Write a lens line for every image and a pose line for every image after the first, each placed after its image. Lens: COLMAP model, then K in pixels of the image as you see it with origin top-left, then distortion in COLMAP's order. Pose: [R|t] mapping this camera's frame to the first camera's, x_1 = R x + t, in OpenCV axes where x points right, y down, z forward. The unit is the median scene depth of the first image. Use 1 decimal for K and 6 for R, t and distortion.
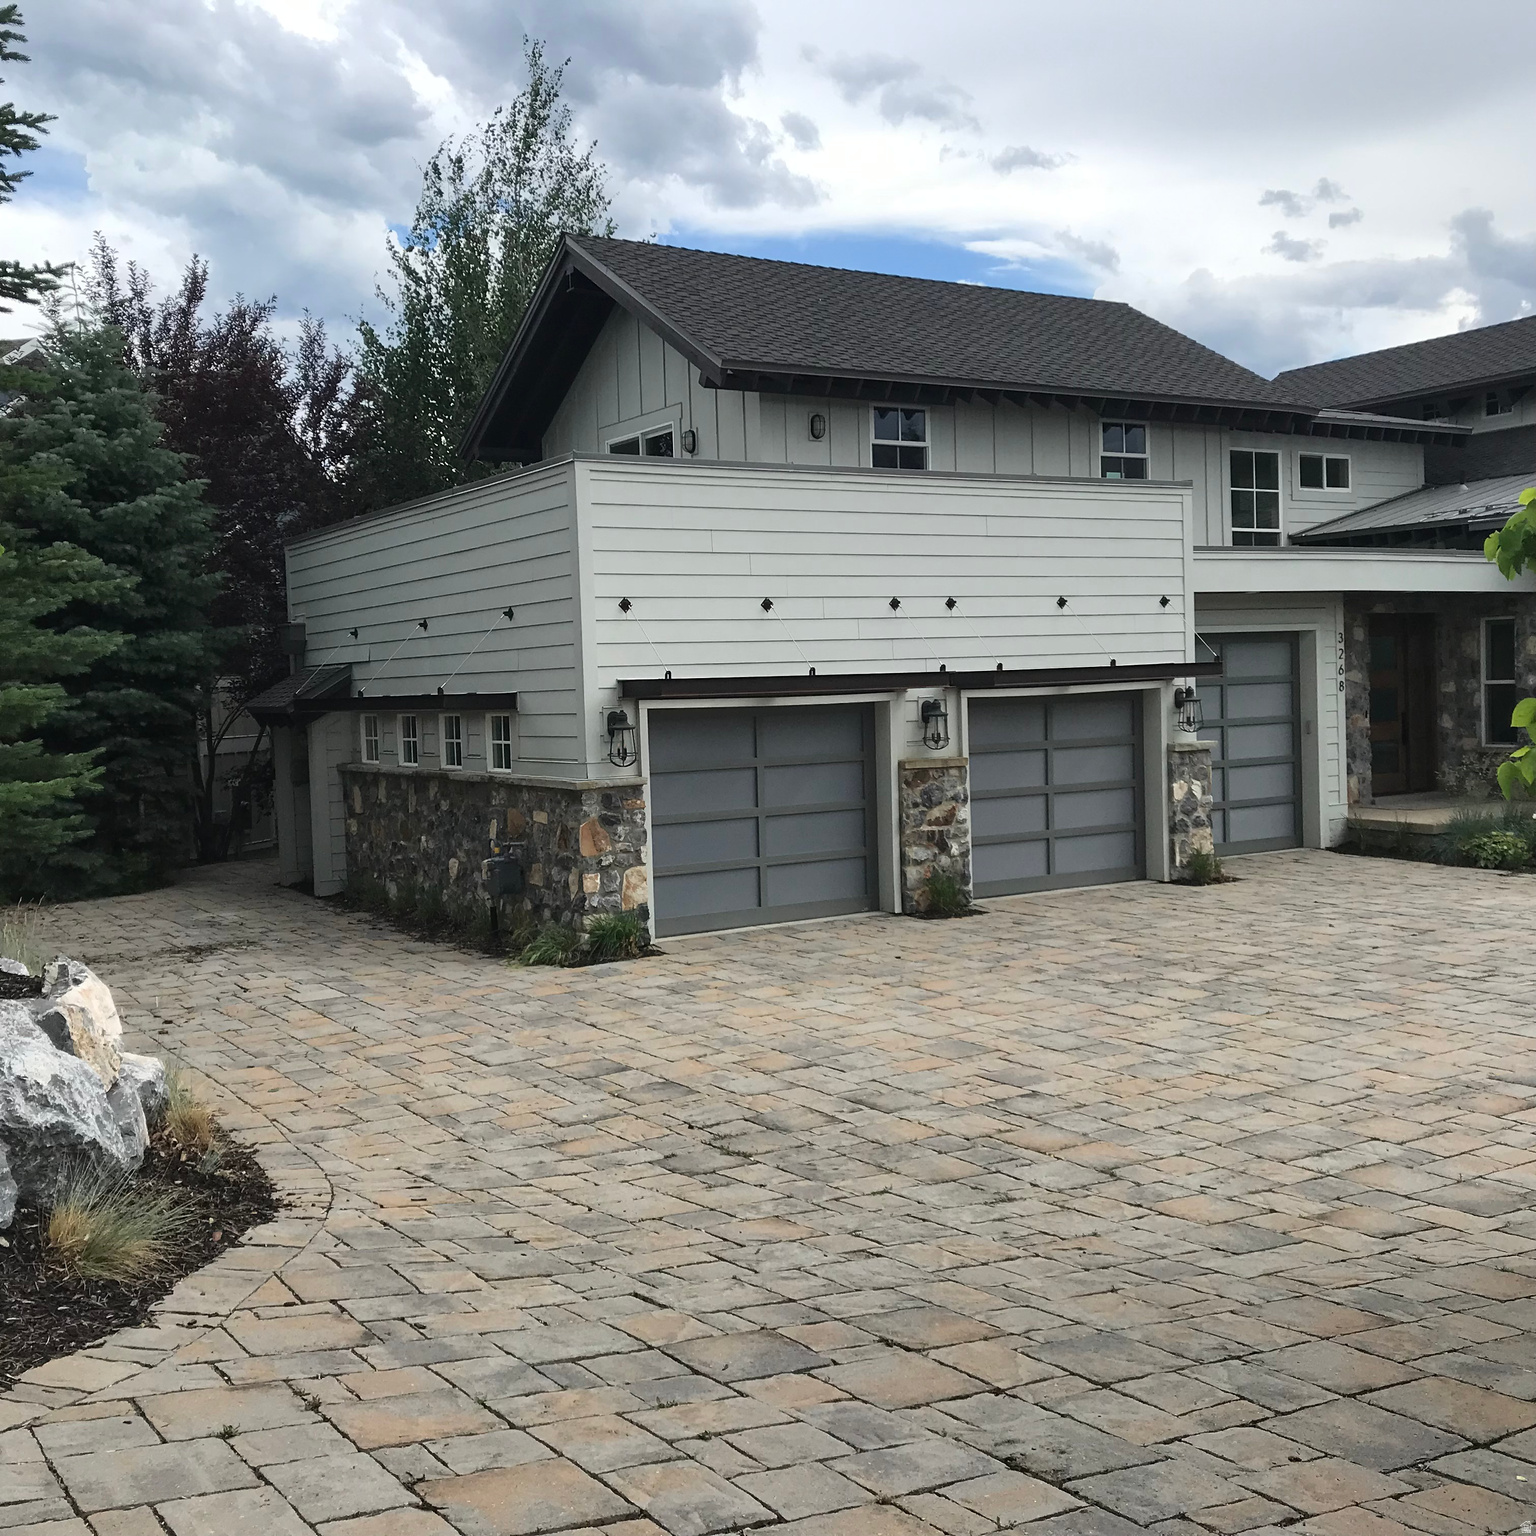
lens RADIAL K [[1716.8, 0, 746.6], [0, 1716.8, 738.8], [0, 0, 1]] dist [0.237635, -0.802661]
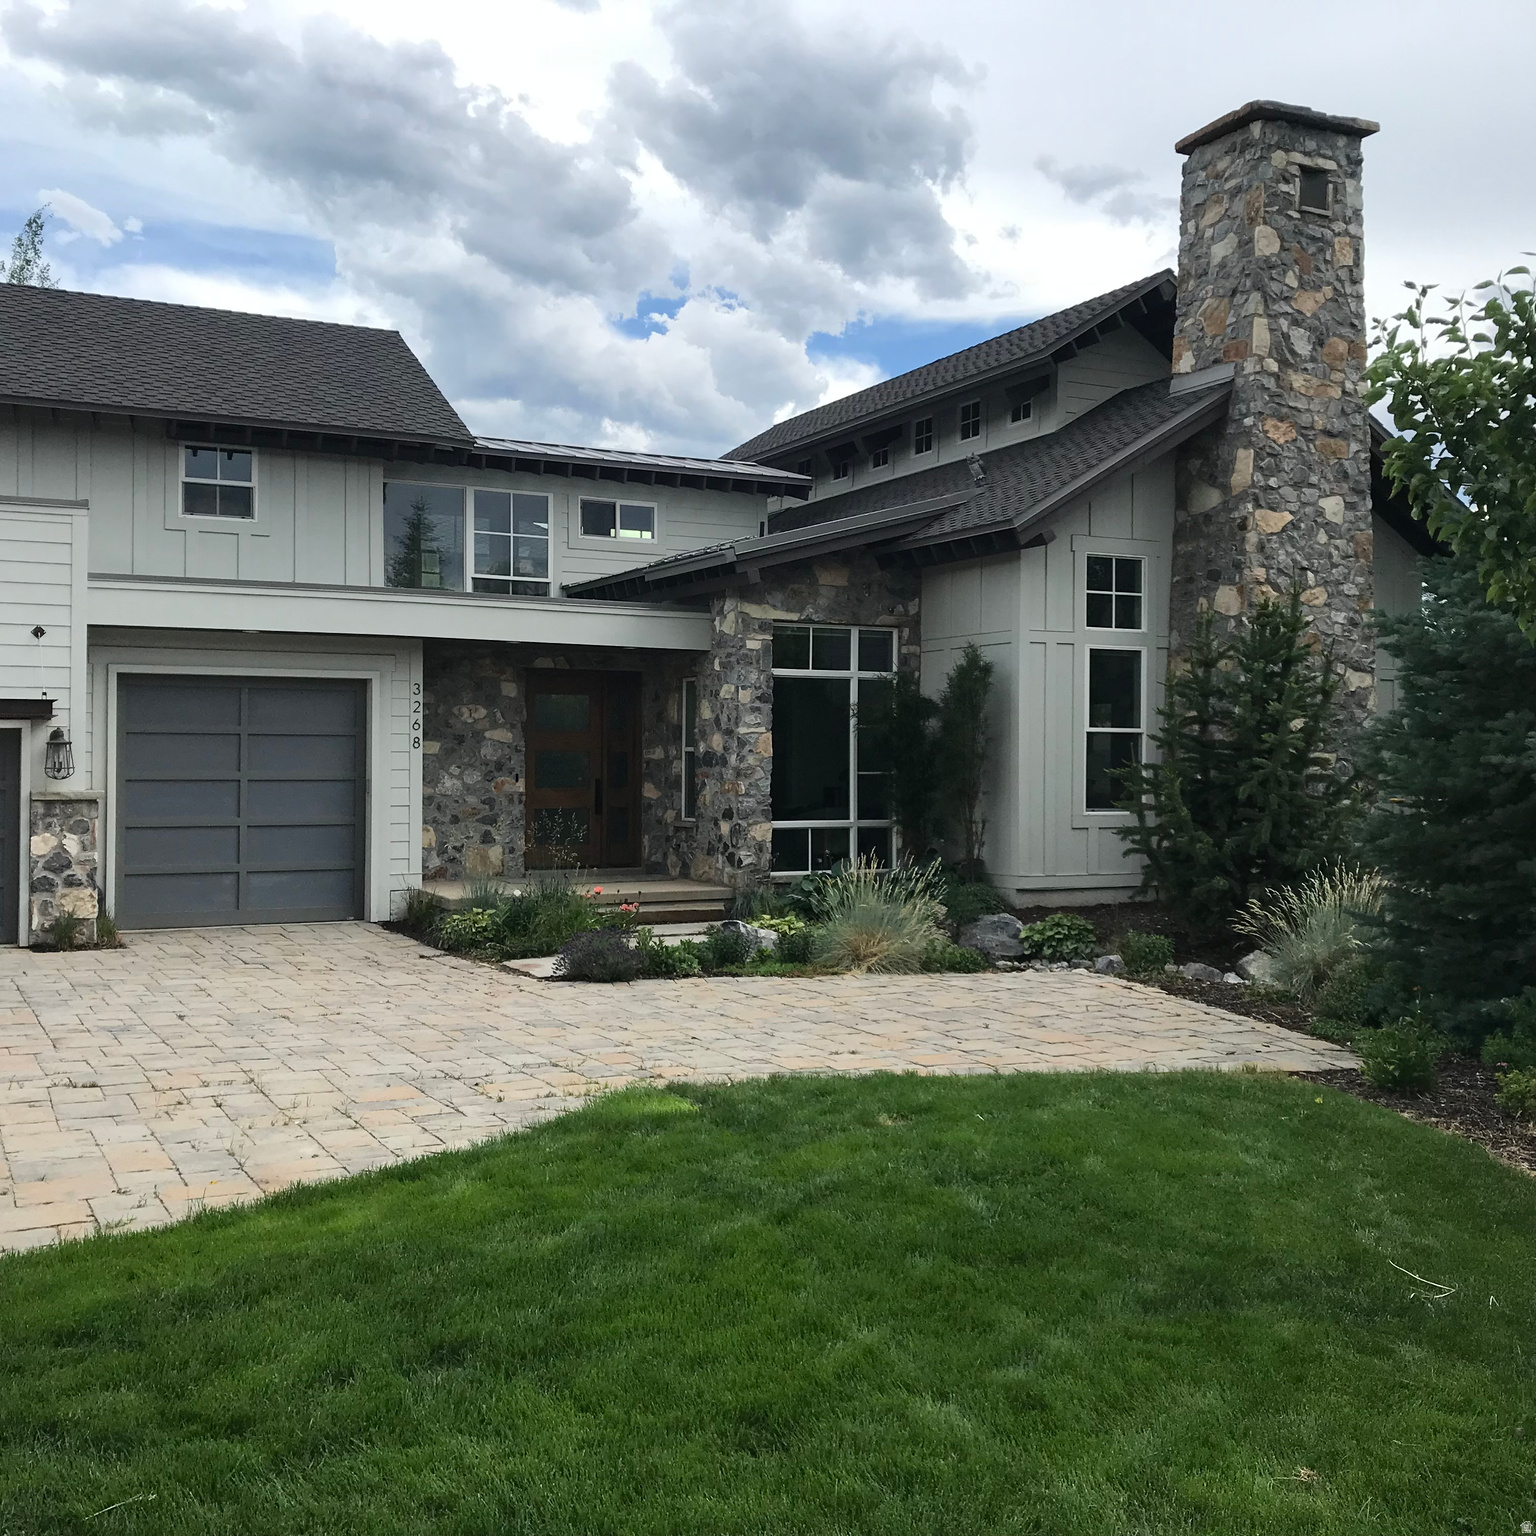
lens RADIAL K [[1721.4, 0, 821.1], [0, 1721.4, 768.3], [0, 0, 1]] dist [0.004735, -0.020994]
pose [[0.996906, 0.035932, -0.069913, 0.613158], [-0.038091, 0.998830, -0.029797, 0.001646], [0.068761, 0.032368, 0.997108, 0.128020]]
